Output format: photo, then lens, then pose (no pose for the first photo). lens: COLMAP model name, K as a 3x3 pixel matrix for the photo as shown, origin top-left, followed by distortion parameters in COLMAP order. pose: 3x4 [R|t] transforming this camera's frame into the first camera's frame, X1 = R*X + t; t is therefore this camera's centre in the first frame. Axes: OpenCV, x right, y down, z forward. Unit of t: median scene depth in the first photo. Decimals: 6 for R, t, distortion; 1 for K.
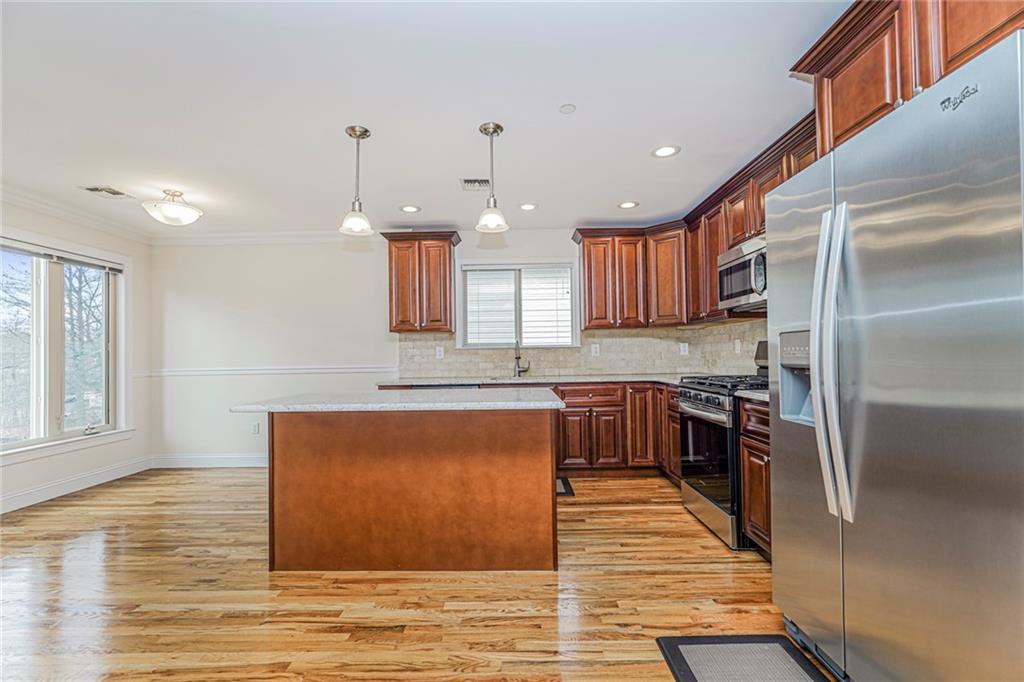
lens RADIAL K [[450.9, 0, 512.0], [0, 450.9, 346.6], [0, 0, 1]] dist [-0.019249, 0.011056]
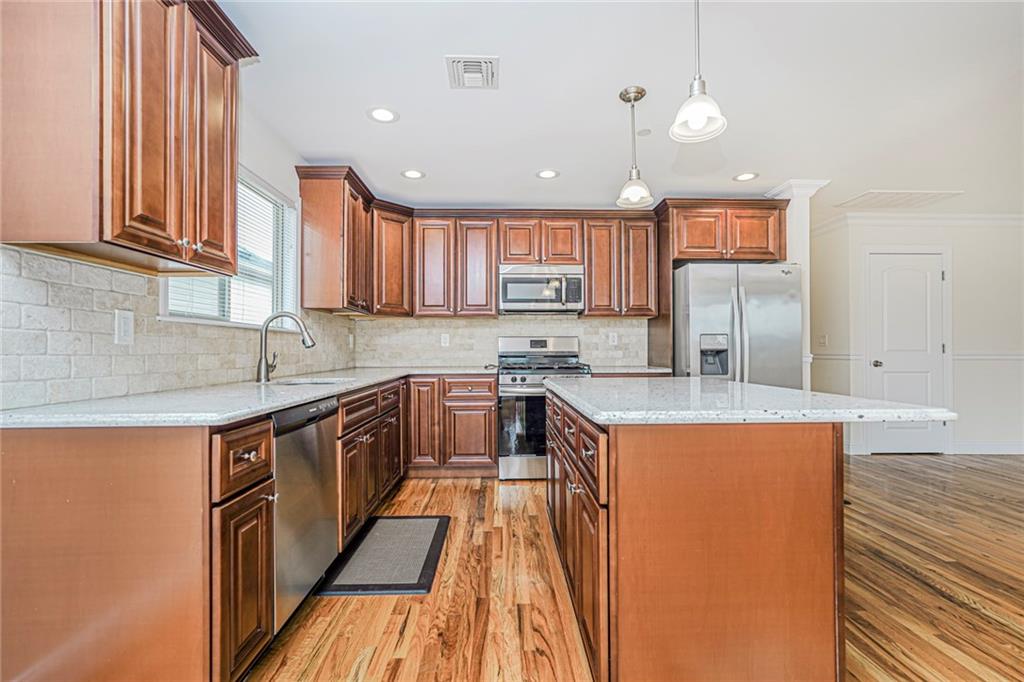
lens RADIAL K [[453.3, 0, 513.7], [0, 453.3, 347.5], [0, 0, 1]] dist [-0.018722, 0.011141]
pose [[-0.040096, 0.021347, 0.998968, -0.642365], [-0.015233, 0.999643, -0.021973, 0.040426], [-0.999080, -0.016098, -0.039757, 0.863054]]
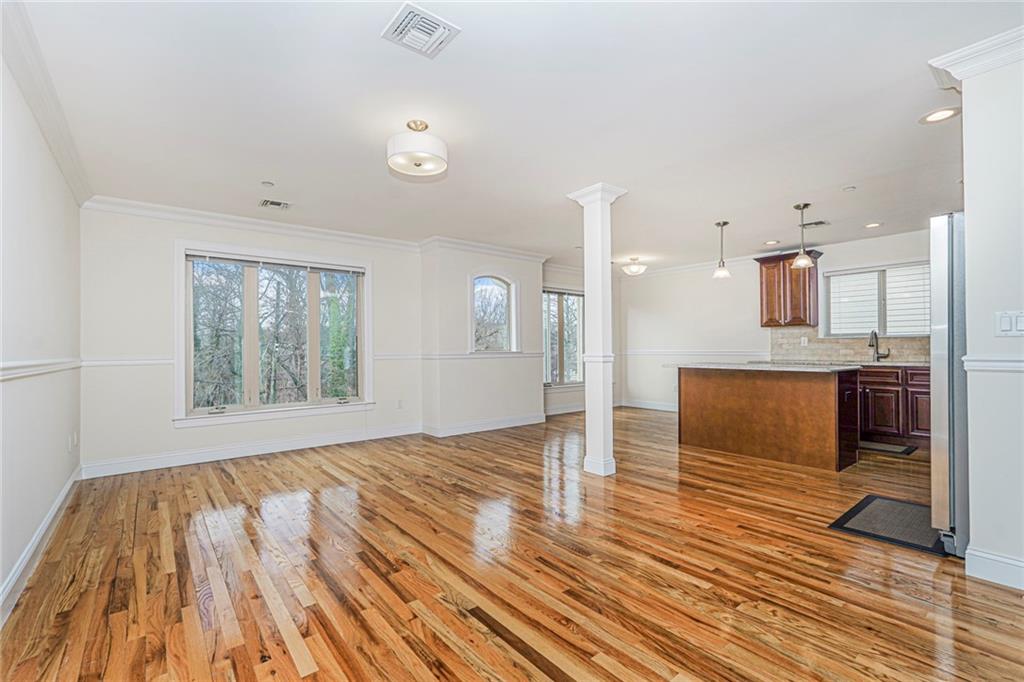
lens RADIAL K [[450.9, 0, 512.0], [0, 450.9, 346.6], [0, 0, 1]] dist [-0.019249, 0.011056]
pose [[0.638560, 0.006839, -0.769542, 0.368251], [0.010968, 0.999778, 0.017987, -0.005534], [0.769494, -0.019926, 0.638343, -0.598908]]
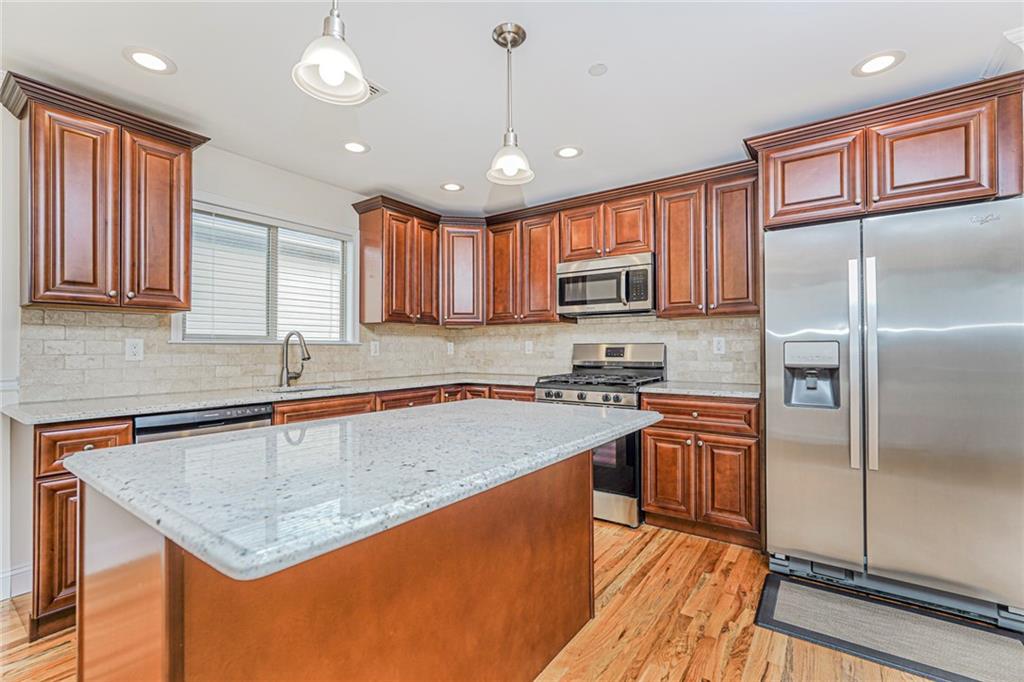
lens RADIAL K [[450.9, 0, 512.0], [0, 450.9, 346.6], [0, 0, 1]] dist [-0.019249, 0.011056]
pose [[0.575281, 0.016666, 0.817786, -0.410824], [-0.021599, 0.999753, -0.005180, 0.004009], [-0.817671, -0.014684, 0.575499, 0.399057]]
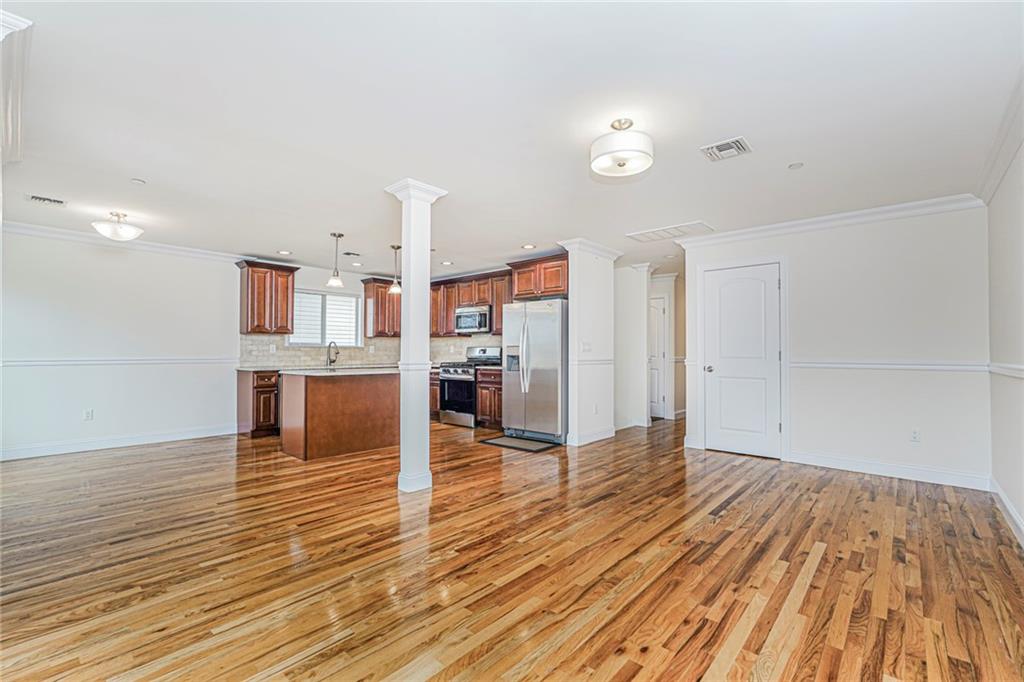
lens RADIAL K [[450.9, 0, 512.0], [0, 450.9, 346.6], [0, 0, 1]] dist [-0.019249, 0.011056]
pose [[0.656724, 0.026777, 0.753655, -0.881852], [-0.025817, 0.999582, -0.013018, 0.007204], [-0.753689, -0.010907, 0.657141, -0.579946]]
